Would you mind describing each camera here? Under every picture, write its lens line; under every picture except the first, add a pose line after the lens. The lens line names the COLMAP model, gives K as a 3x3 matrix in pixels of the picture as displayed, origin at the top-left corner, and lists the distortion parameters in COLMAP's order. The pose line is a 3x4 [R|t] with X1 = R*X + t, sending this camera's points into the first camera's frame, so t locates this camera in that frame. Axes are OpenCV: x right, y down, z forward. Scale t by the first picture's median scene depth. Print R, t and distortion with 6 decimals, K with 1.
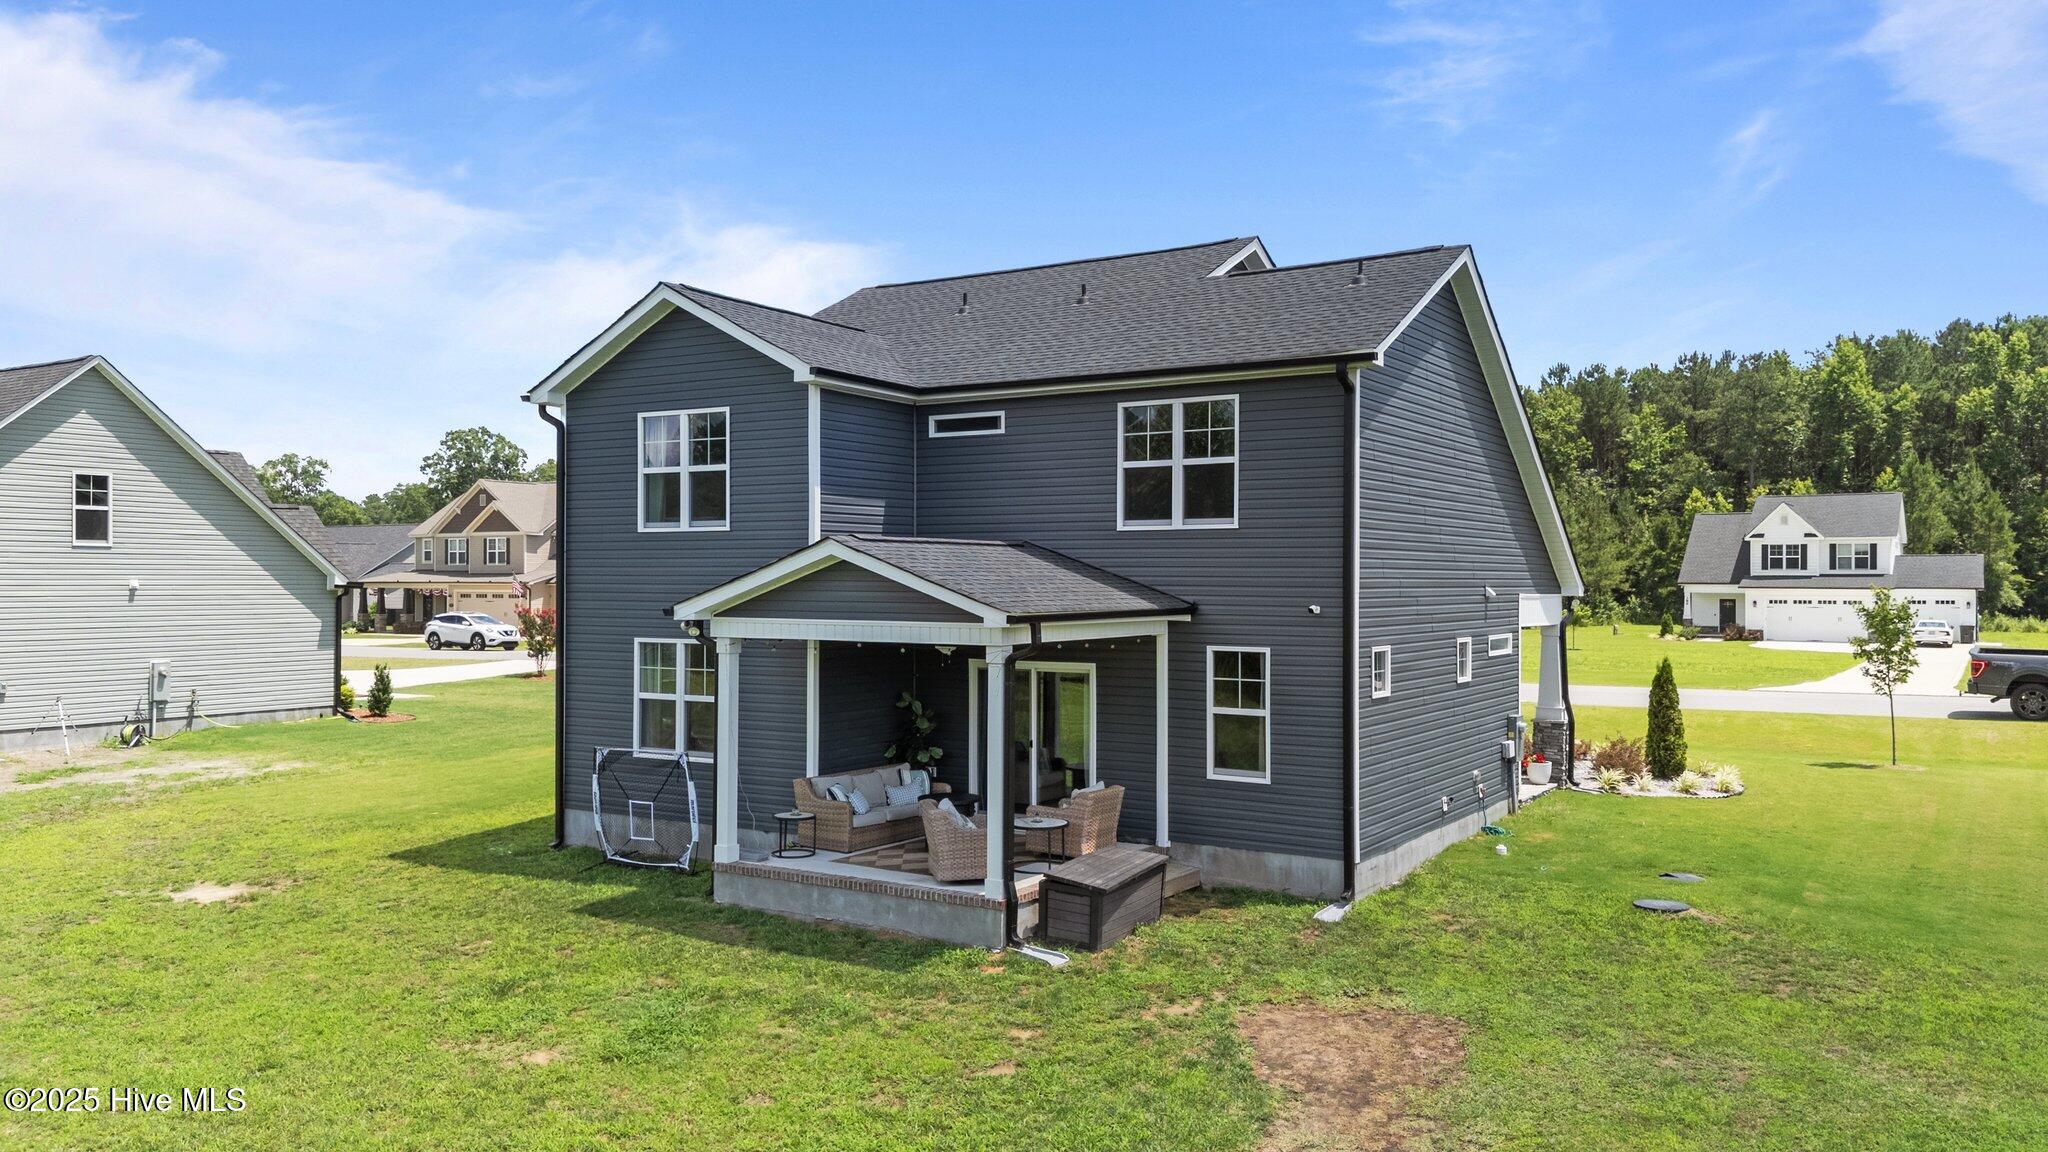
lens RADIAL K [[1521.1, 0, 1020.0], [0, 1521.1, 568.4], [0, 0, 1]] dist [0.072982, -0.077944]
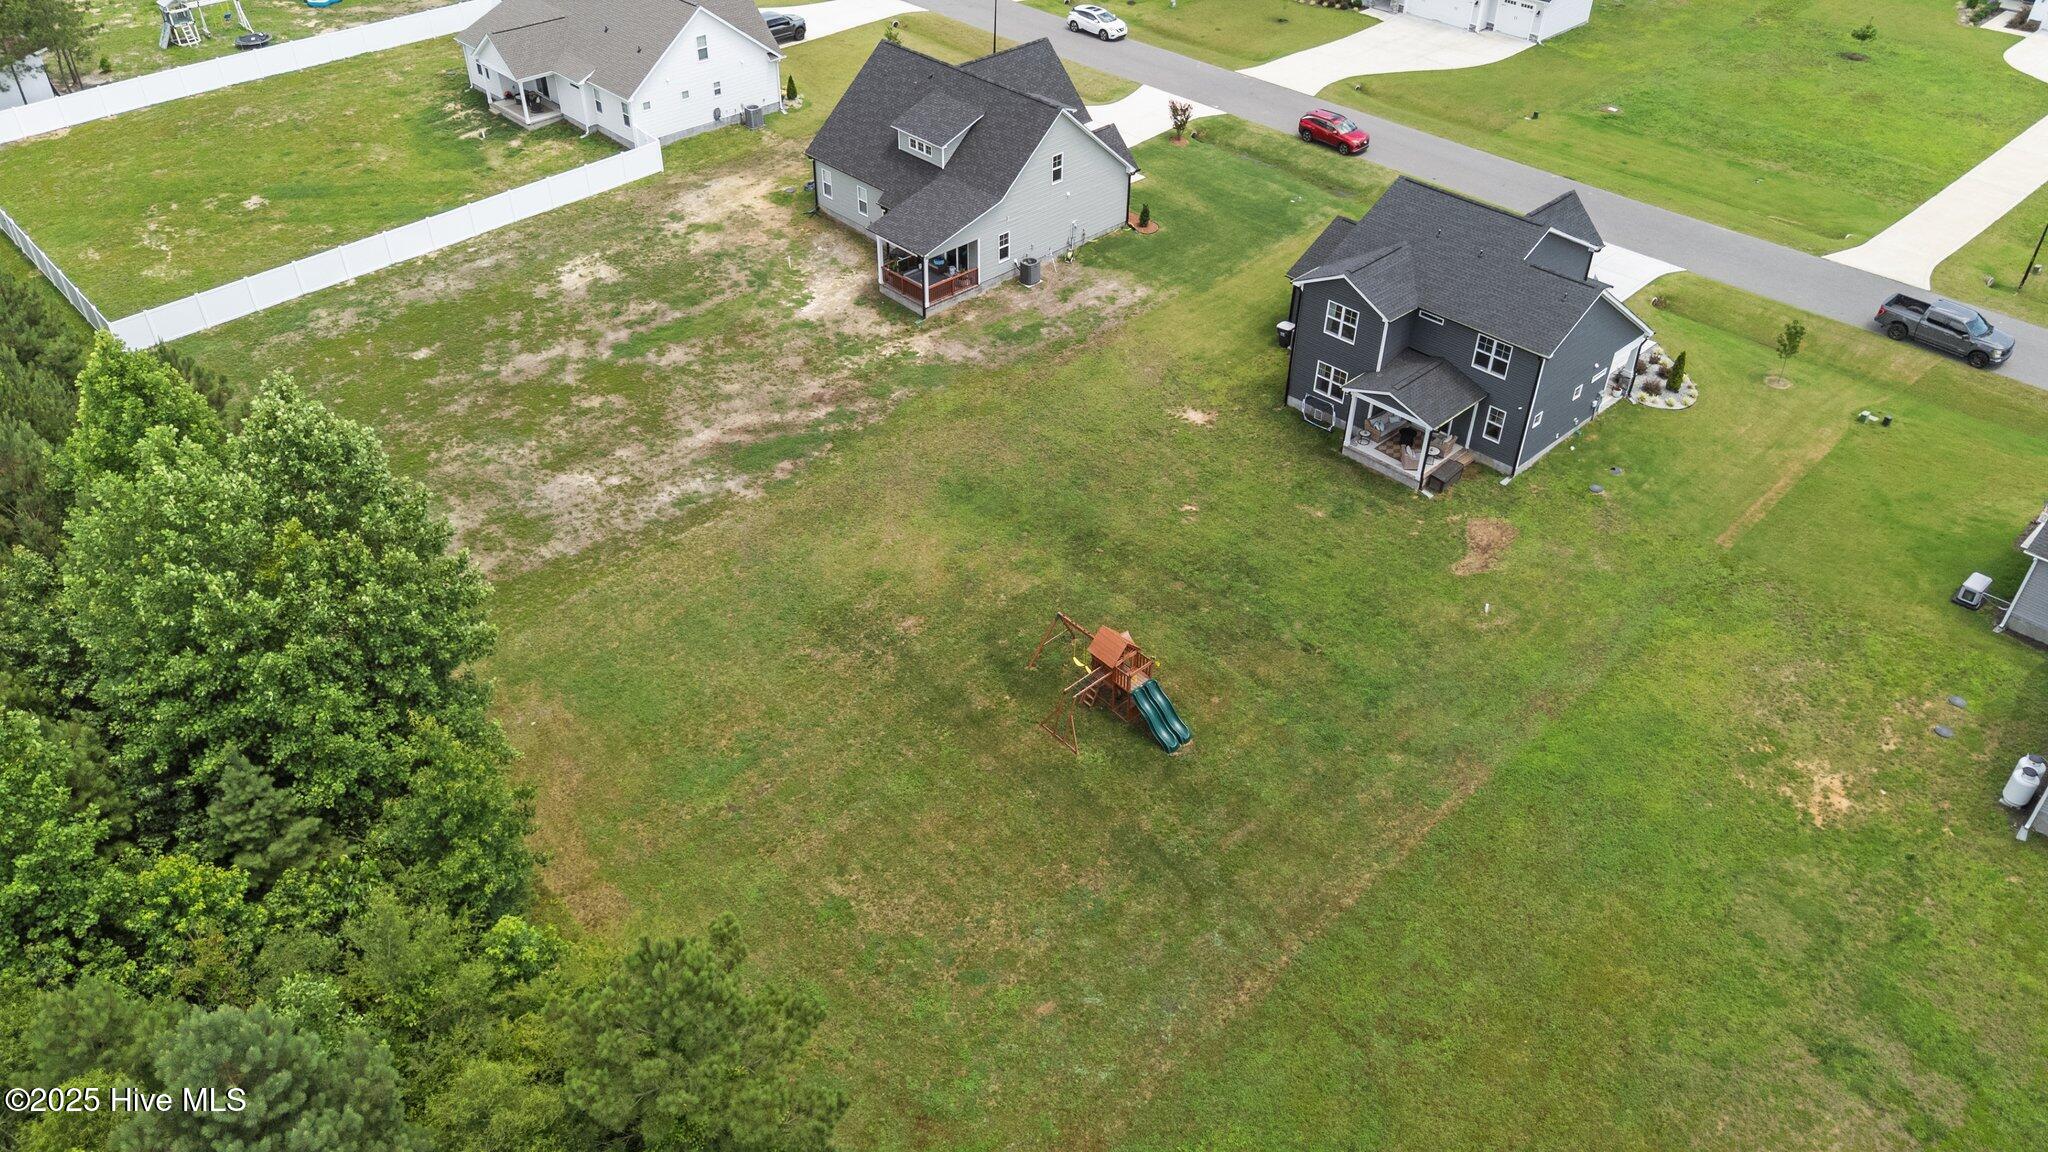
lens RADIAL K [[1498.1, 0, 1014.6], [0, 1498.1, 576.7], [0, 0, 1]] dist [0.104525, -0.161683]
pose [[0.972266, 0.145855, -0.182826, -0.241460], [-0.002739, 0.788760, 0.614695, -1.724169], [0.233862, -0.597147, 0.767284, -2.118714]]
